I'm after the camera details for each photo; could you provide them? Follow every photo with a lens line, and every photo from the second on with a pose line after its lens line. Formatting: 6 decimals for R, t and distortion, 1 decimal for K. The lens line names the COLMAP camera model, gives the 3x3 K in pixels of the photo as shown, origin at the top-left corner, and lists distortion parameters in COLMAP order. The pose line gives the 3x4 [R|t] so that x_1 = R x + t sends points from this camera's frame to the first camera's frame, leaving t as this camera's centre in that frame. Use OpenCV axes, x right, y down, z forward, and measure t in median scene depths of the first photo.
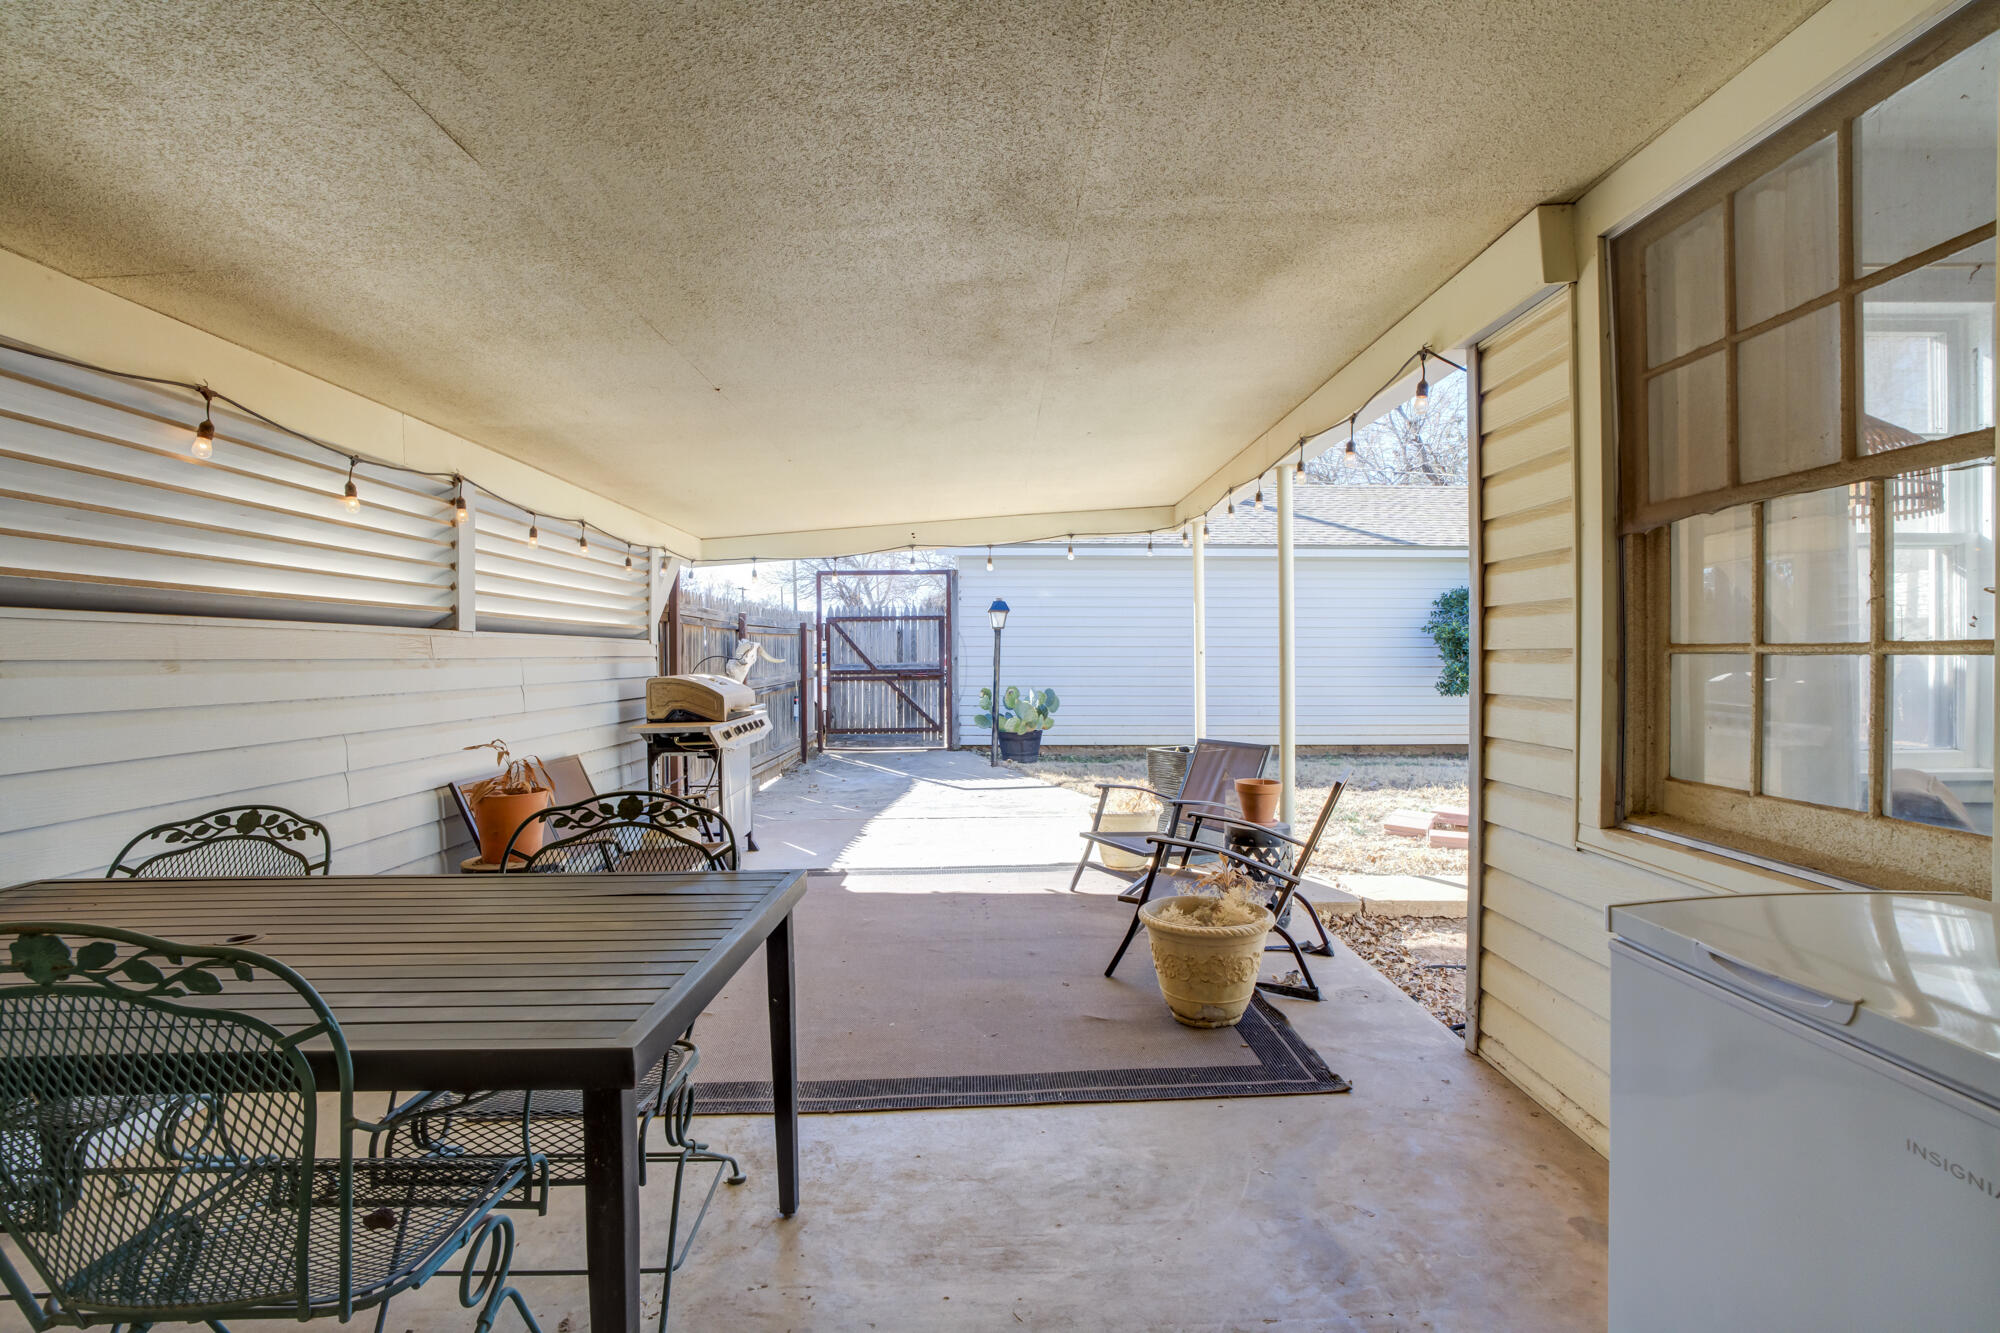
lens RADIAL K [[914.4, 0, 1000.0], [0, 914.4, 666.5], [0, 0, 1]] dist [-0.079106, 0.028302]
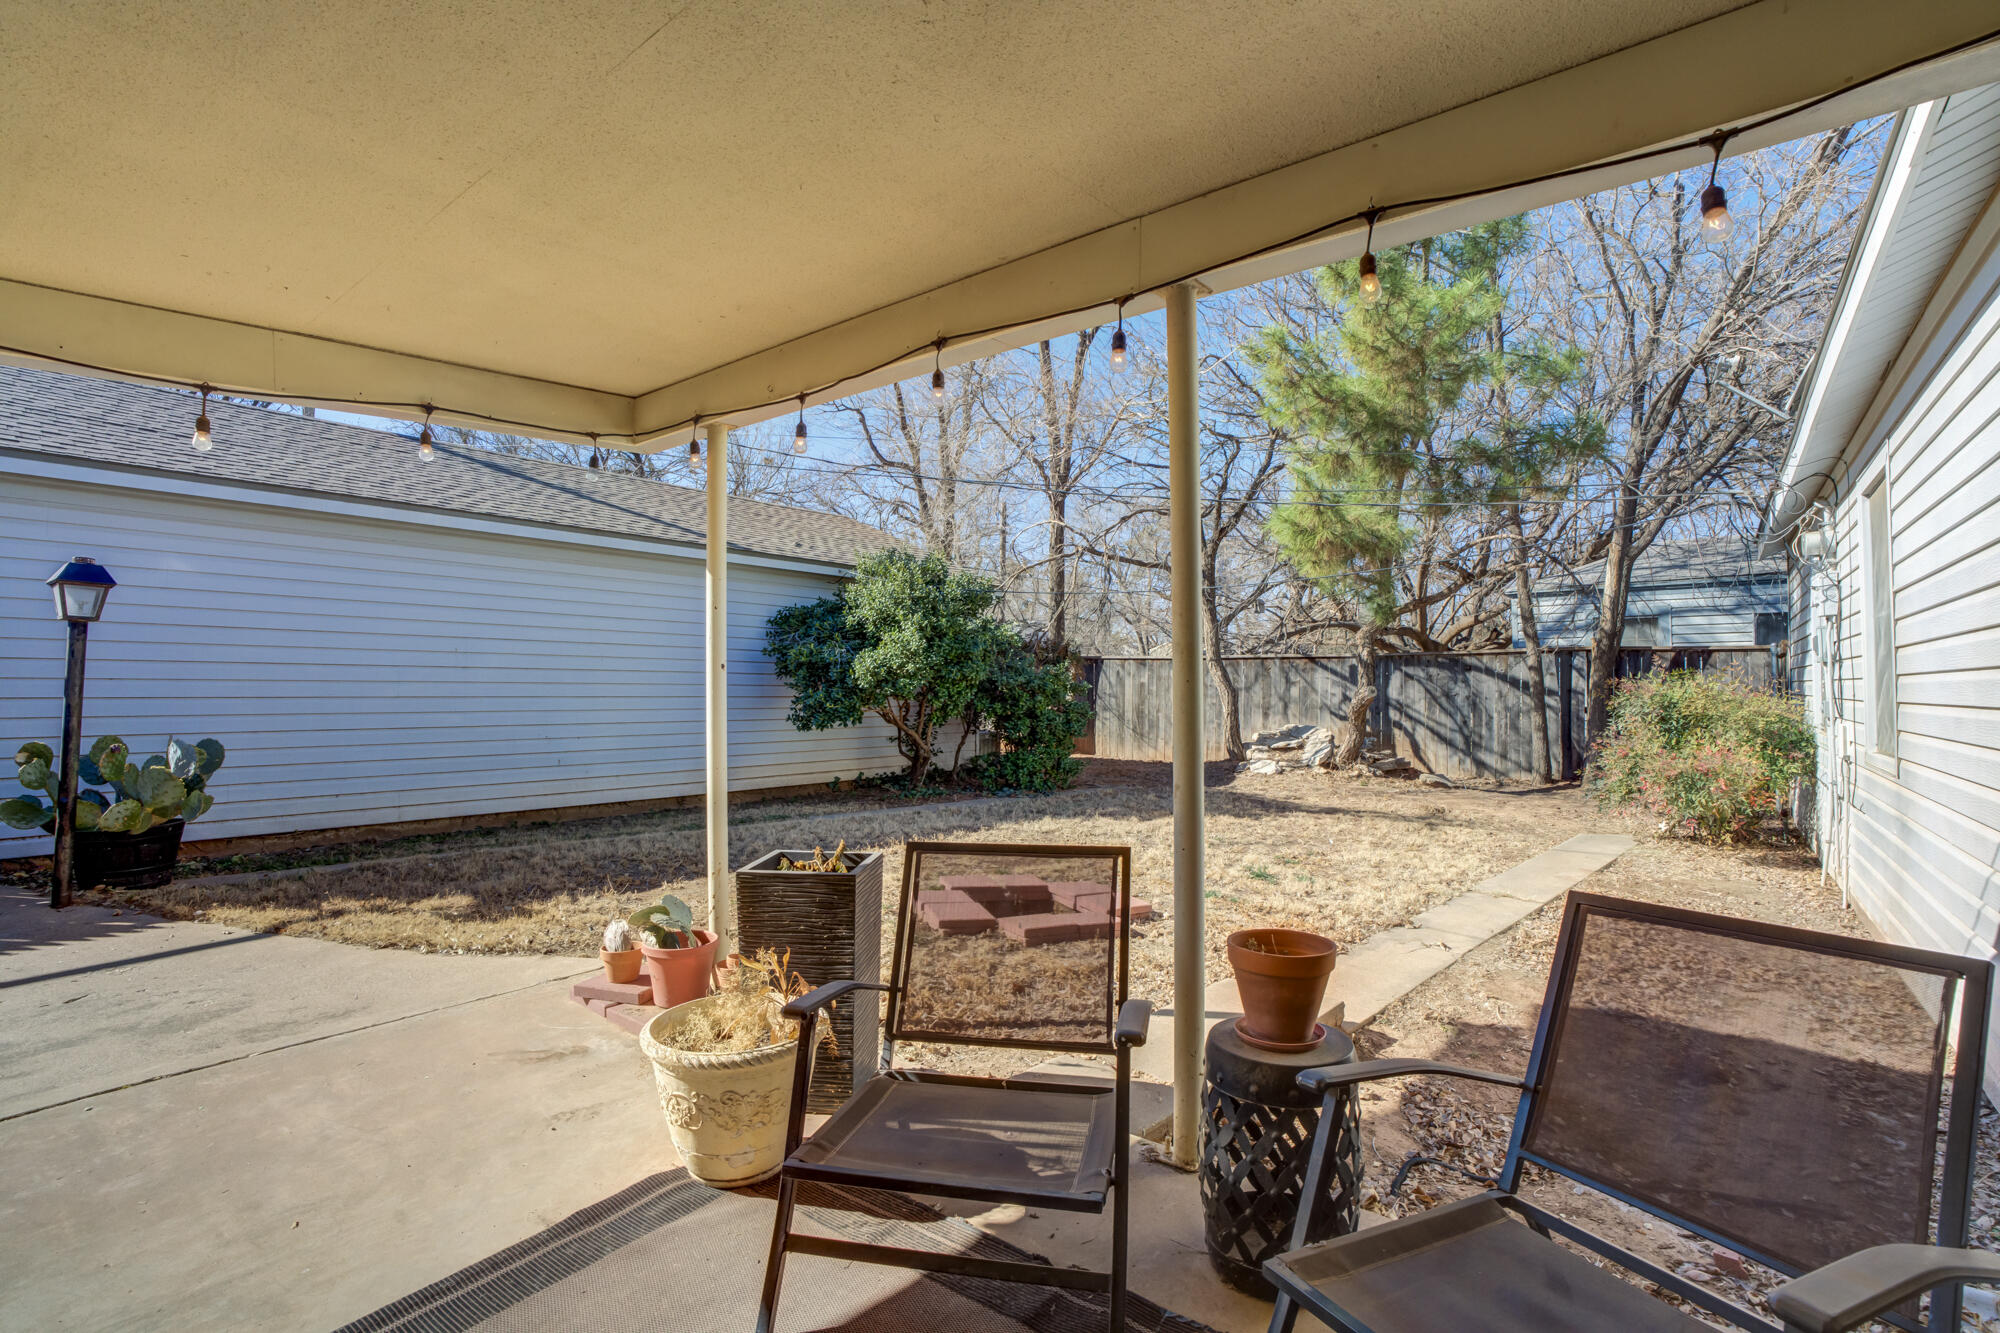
lens RADIAL K [[914.4, 0, 1000.0], [0, 914.4, 666.5], [0, 0, 1]] dist [-0.079106, 0.028302]
pose [[0.622147, 0.021779, 0.782598, -0.119158], [0.005896, 0.999454, -0.032501, 0.002648], [-0.782879, 0.024835, 0.621679, 0.683629]]
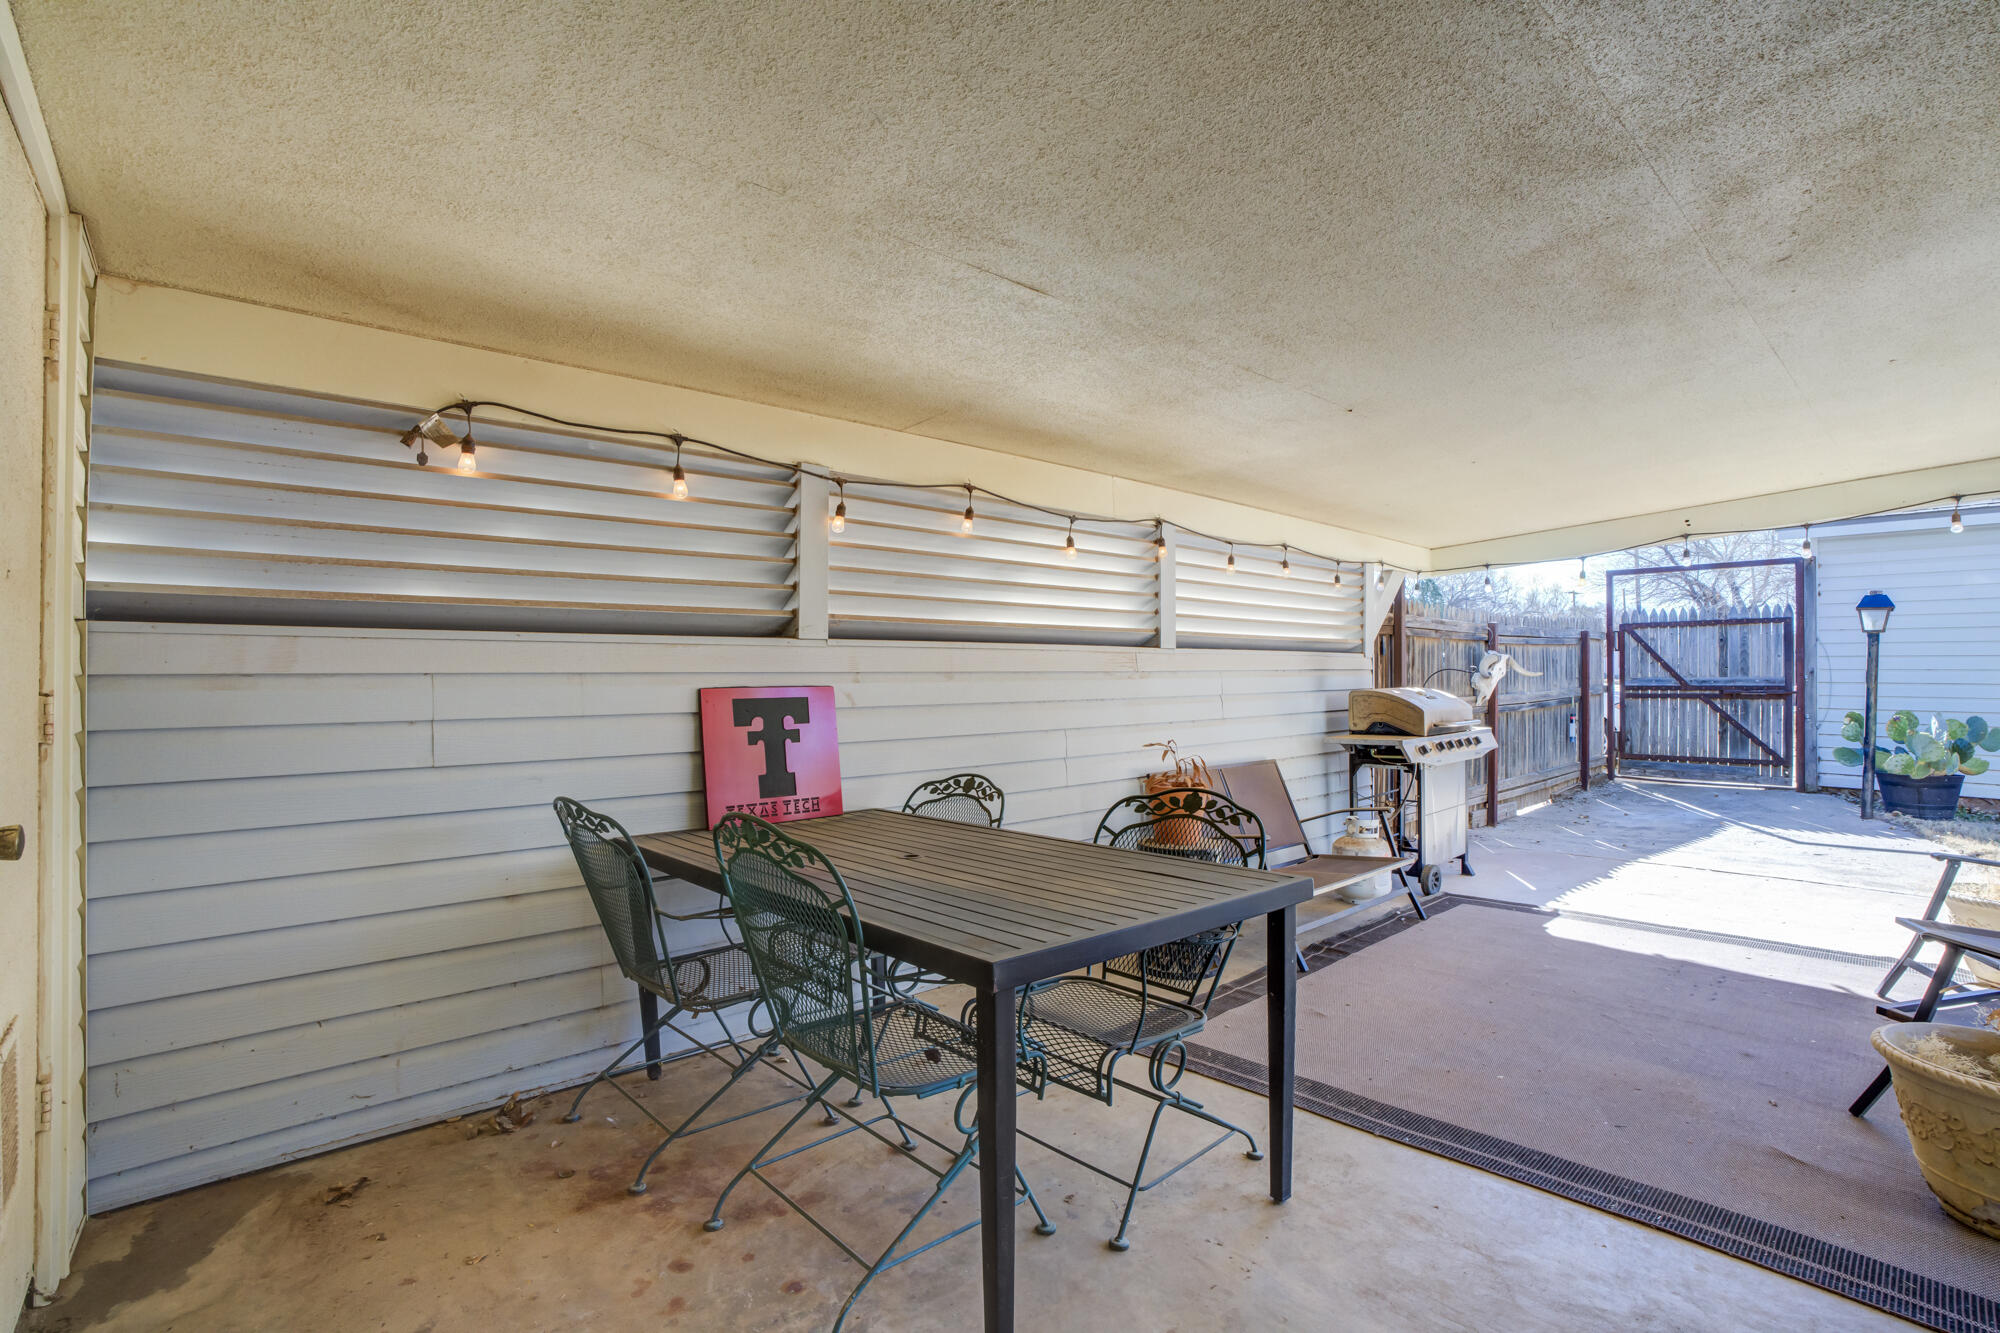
lens RADIAL K [[914.4, 0, 1000.0], [0, 914.4, 666.5], [0, 0, 1]] dist [-0.079106, 0.028302]
pose [[0.659730, -0.000097, -0.751503, 0.122155], [-0.009517, 0.999919, -0.008484, -0.002035], [0.751443, 0.012749, 0.659675, 0.017913]]
